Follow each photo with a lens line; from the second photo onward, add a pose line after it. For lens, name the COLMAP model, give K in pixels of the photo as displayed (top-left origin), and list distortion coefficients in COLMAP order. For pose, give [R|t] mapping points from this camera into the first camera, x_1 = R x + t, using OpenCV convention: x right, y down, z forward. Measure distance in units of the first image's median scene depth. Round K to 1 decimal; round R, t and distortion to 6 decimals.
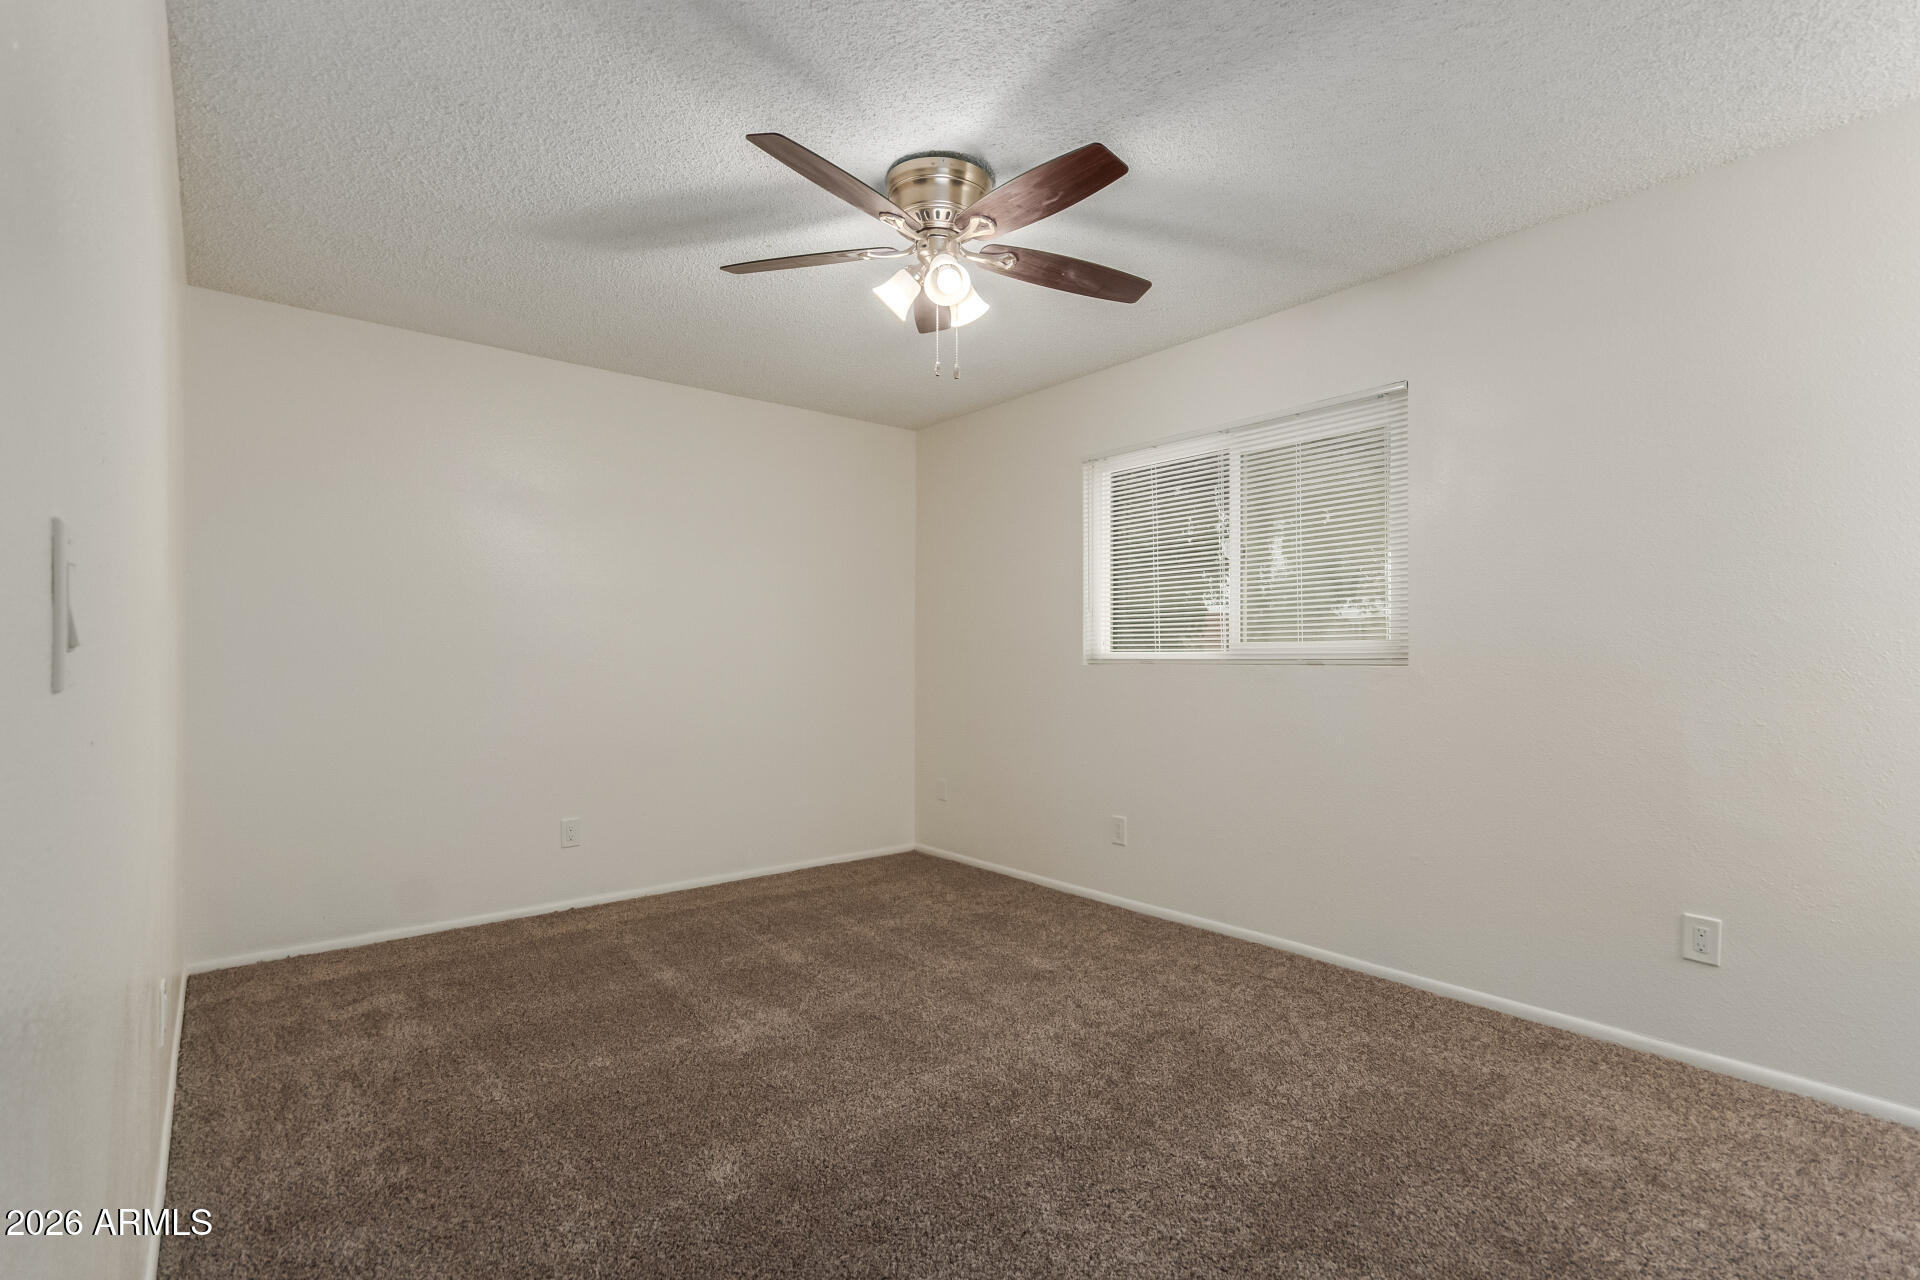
lens RADIAL K [[893.4, 0, 968.2], [0, 893.4, 641.7], [0, 0, 1]] dist [0.008012, 0.001886]
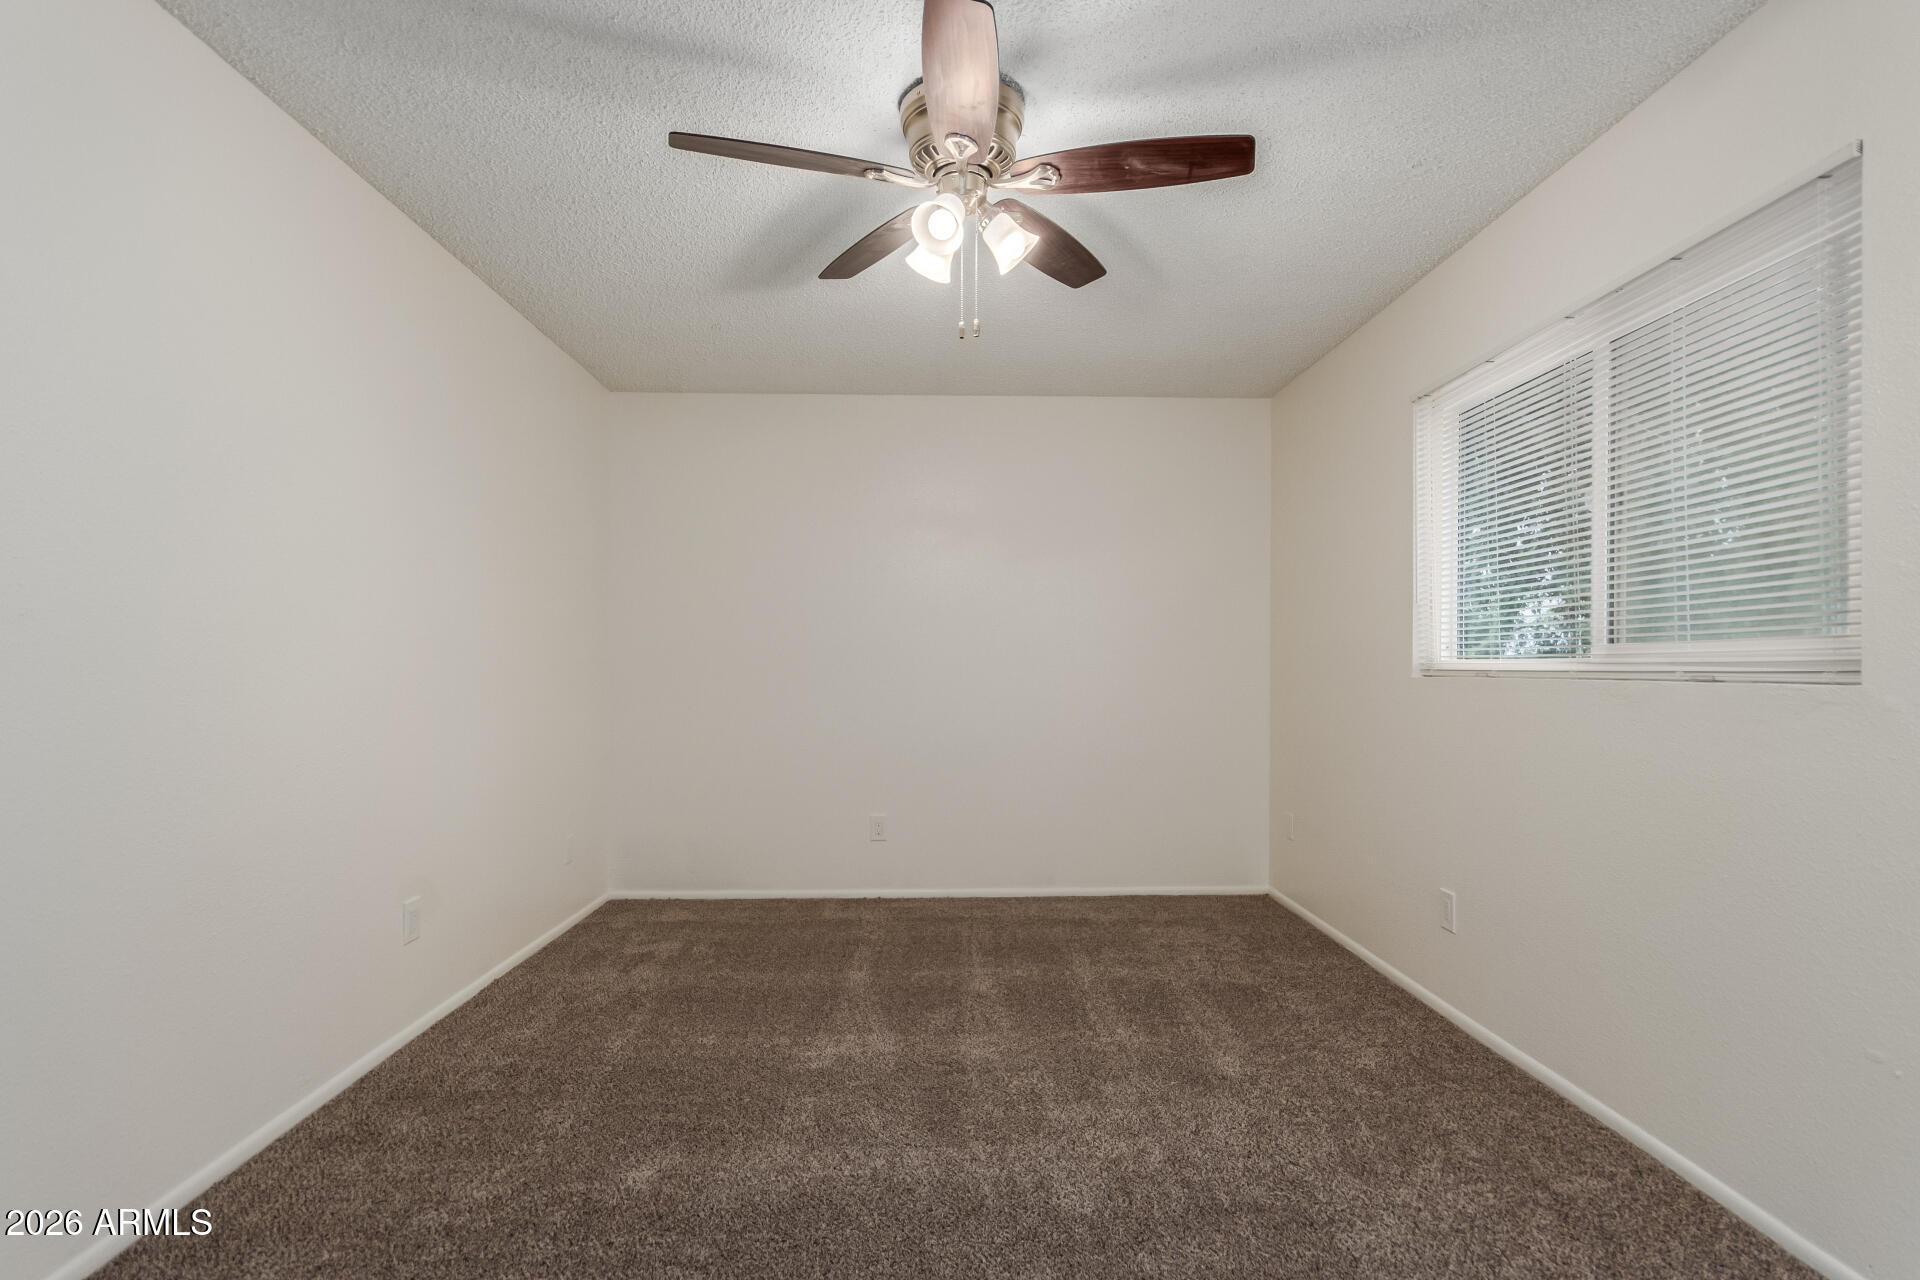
lens RADIAL K [[893.4, 0, 962.9], [0, 893.4, 652.7], [0, 0, 1]] dist [0.008012, 0.001886]
pose [[0.788031, -0.009395, -0.615564, 0.381276], [0.011636, 0.999932, -0.000366, 0.001747], [0.615526, -0.006874, 0.788087, 0.252244]]
